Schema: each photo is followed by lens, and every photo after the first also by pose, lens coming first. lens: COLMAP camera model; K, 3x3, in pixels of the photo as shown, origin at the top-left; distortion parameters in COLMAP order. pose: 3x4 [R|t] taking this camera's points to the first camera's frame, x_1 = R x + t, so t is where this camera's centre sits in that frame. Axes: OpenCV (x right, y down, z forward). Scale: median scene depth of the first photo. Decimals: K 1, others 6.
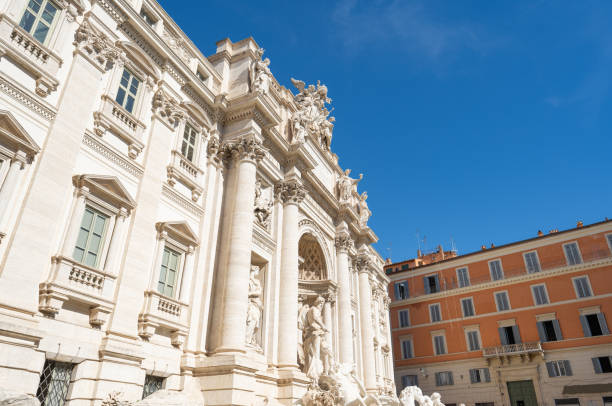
lens RADIAL K [[426.6, 0, 312.8], [0, 426.6, 211.7], [0, 0, 1]] dist [-0.012287, -0.002215]
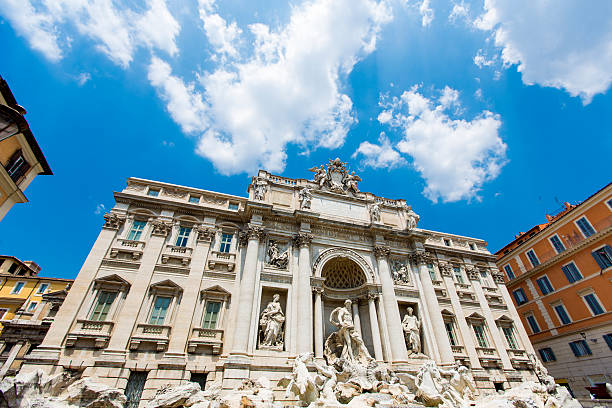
lens RADIAL K [[270.0, 0, 305.5], [0, 270.0, 200.4], [0, 0, 1]] dist [0.000181, -0.000510]
pose [[0.663897, -0.444461, -0.601411, 0.661919], [0.338838, 0.895709, -0.287913, 0.123436], [0.666655, -0.012636, 0.745259, 0.258511]]
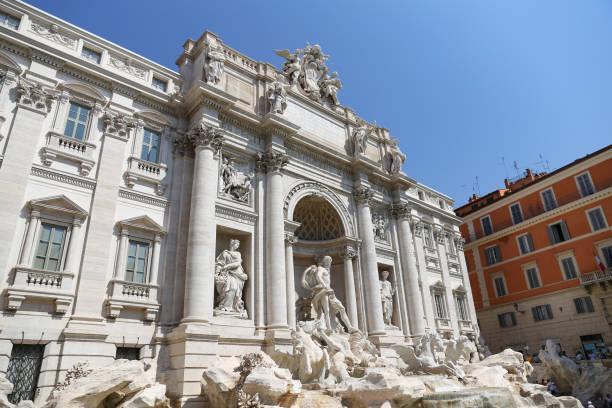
lens RADIAL K [[419.0, 0, 304.5], [0, 419.0, 198.3], [0, 0, 1]] dist [-0.113020, 0.083718]
pose [[0.916368, -0.198433, -0.347698, 0.367270], [0.221053, 0.974910, 0.026207, 0.031510], [0.333774, -0.100875, 0.937240, 0.073805]]
